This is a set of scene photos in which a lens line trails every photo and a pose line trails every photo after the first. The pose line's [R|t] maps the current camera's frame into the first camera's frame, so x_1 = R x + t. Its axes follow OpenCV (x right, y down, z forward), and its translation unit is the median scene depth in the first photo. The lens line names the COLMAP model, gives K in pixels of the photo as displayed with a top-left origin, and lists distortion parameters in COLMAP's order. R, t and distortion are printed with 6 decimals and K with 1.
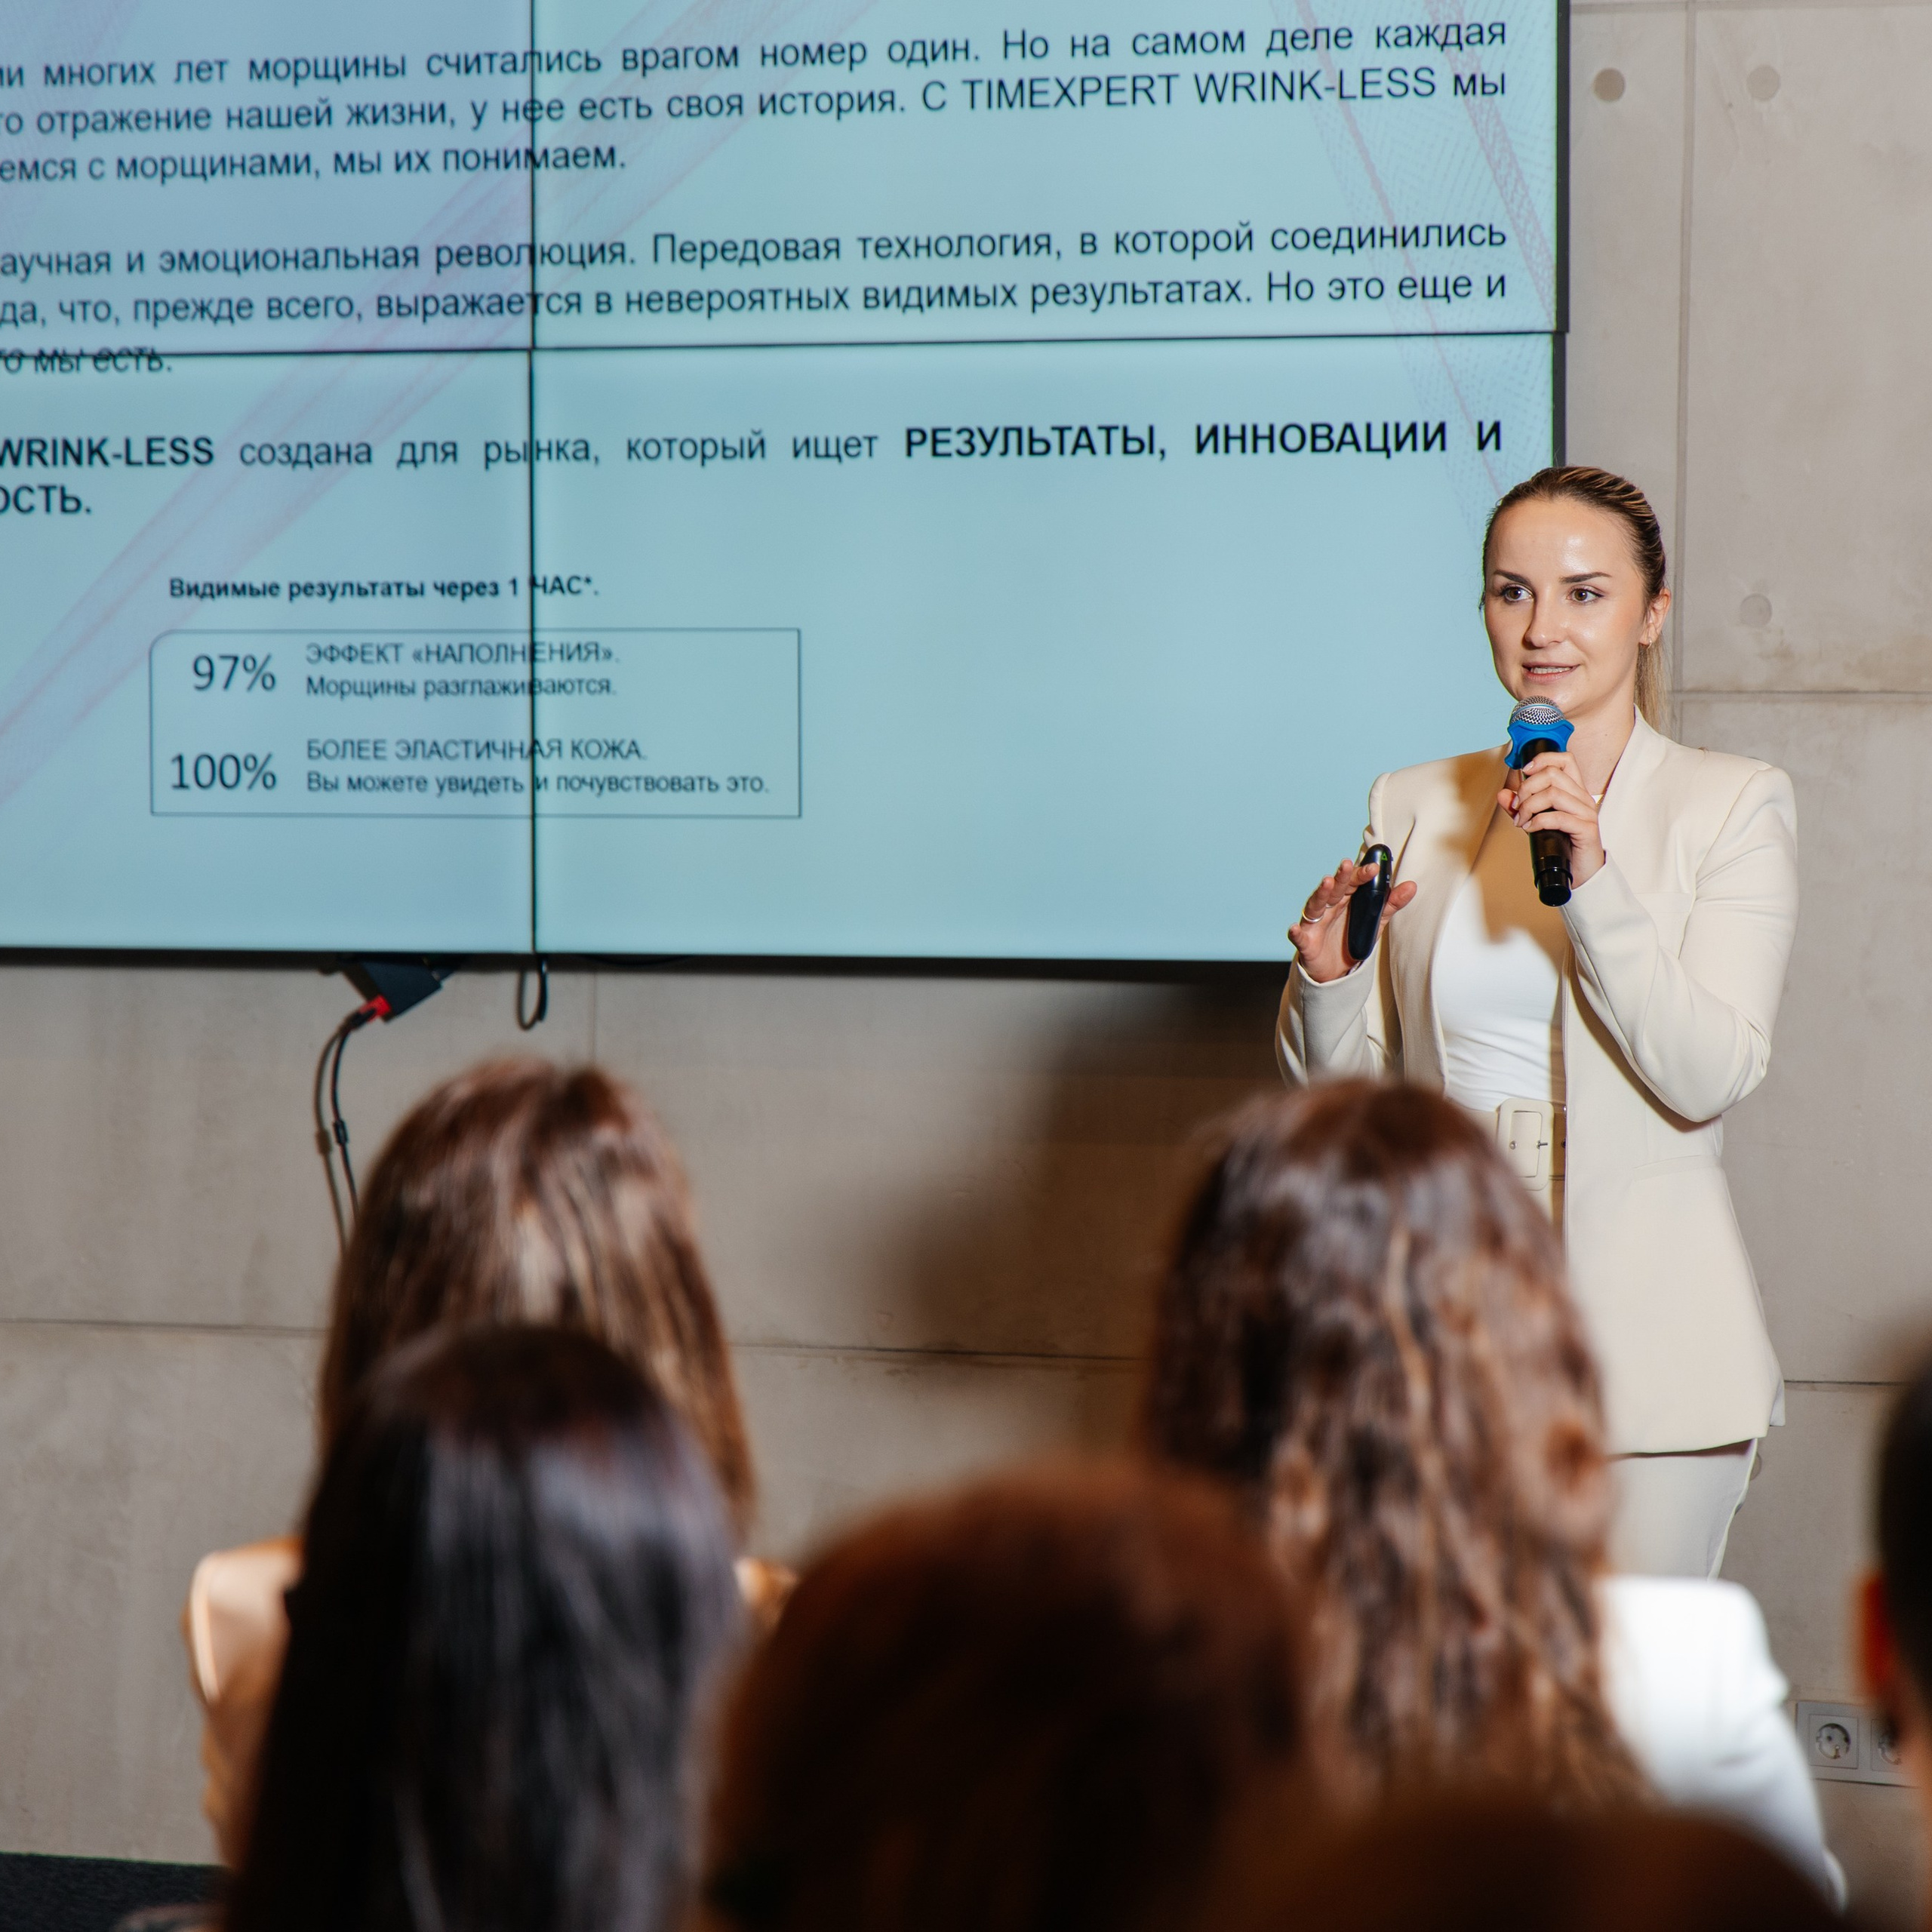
lens RADIAL K [[8843.4, 0, 966.0], [0, 8843.4, 966.0], [0, 0, 1]] dist [0.235572, -1.563961]
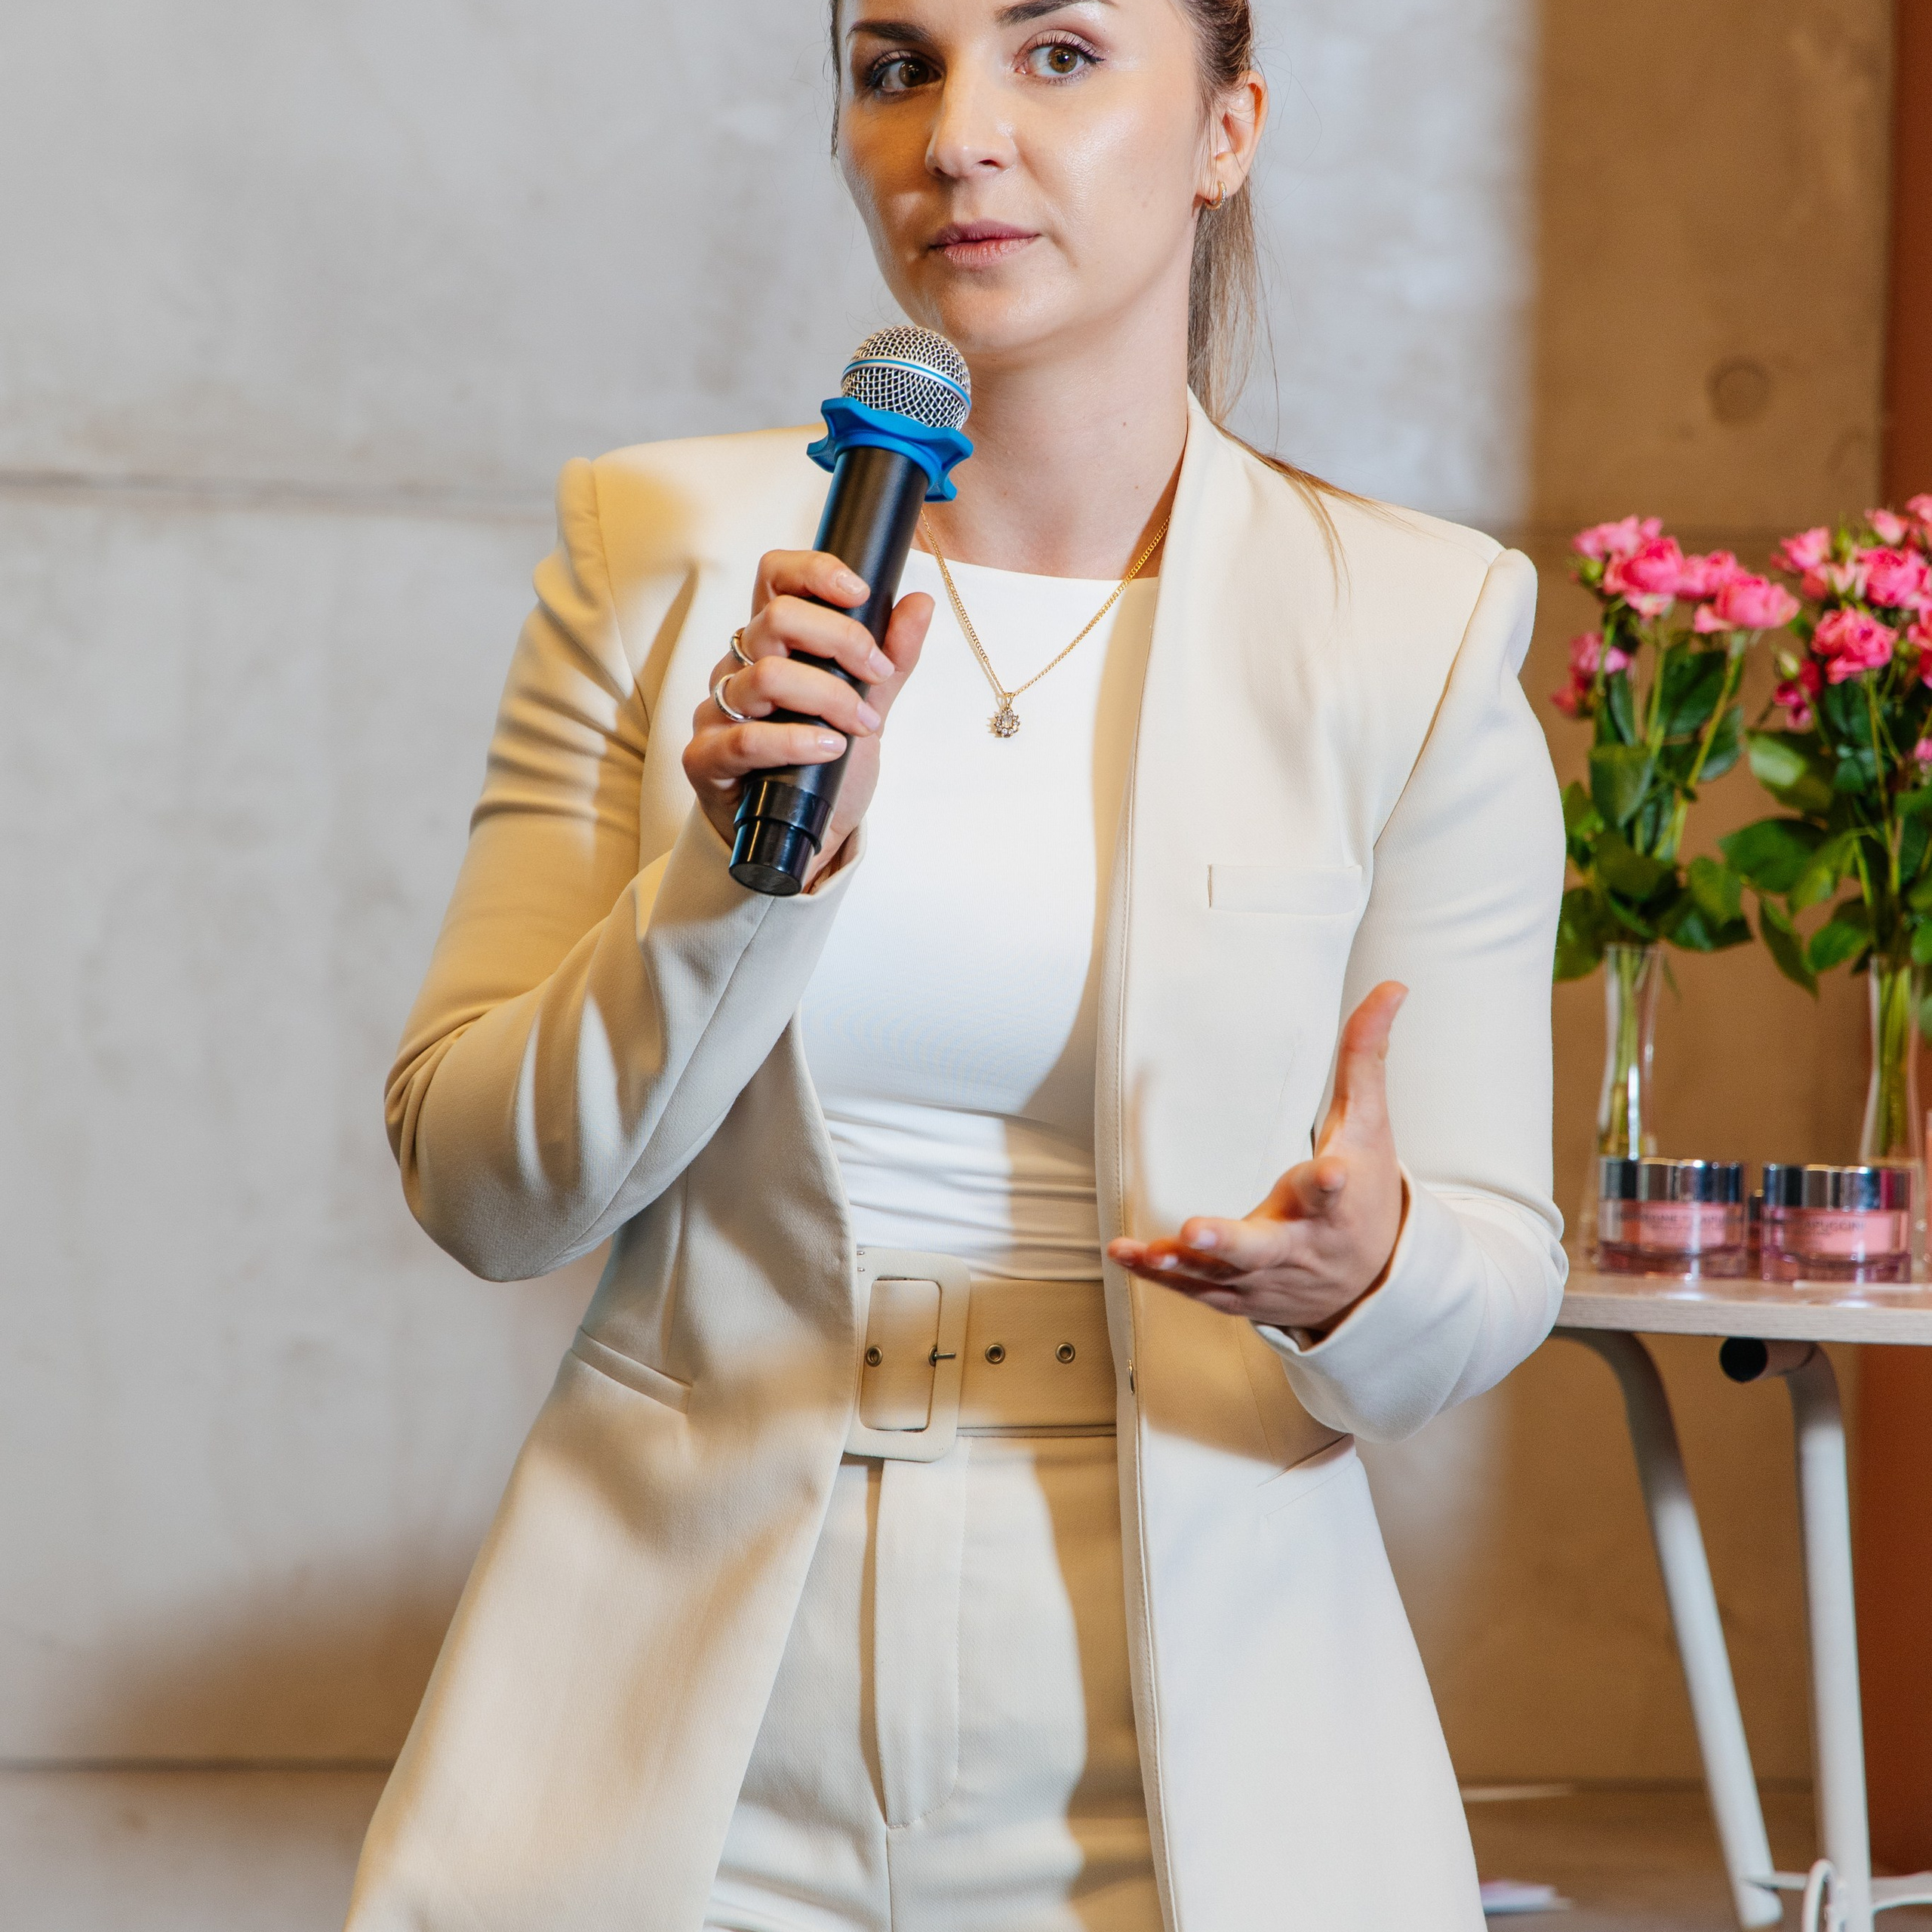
lens RADIAL K [[8449.0, 0, 907.4], [0, 8449.0, 970.2], [0, 0, 1]] dist [0.222068, -1.268810]
pose [[0.875093, 0.012619, 0.483791, -0.103872], [-0.008567, 0.999907, -0.010585, 0.003864], [-0.483879, 0.005118, 0.875120, 0.524089]]
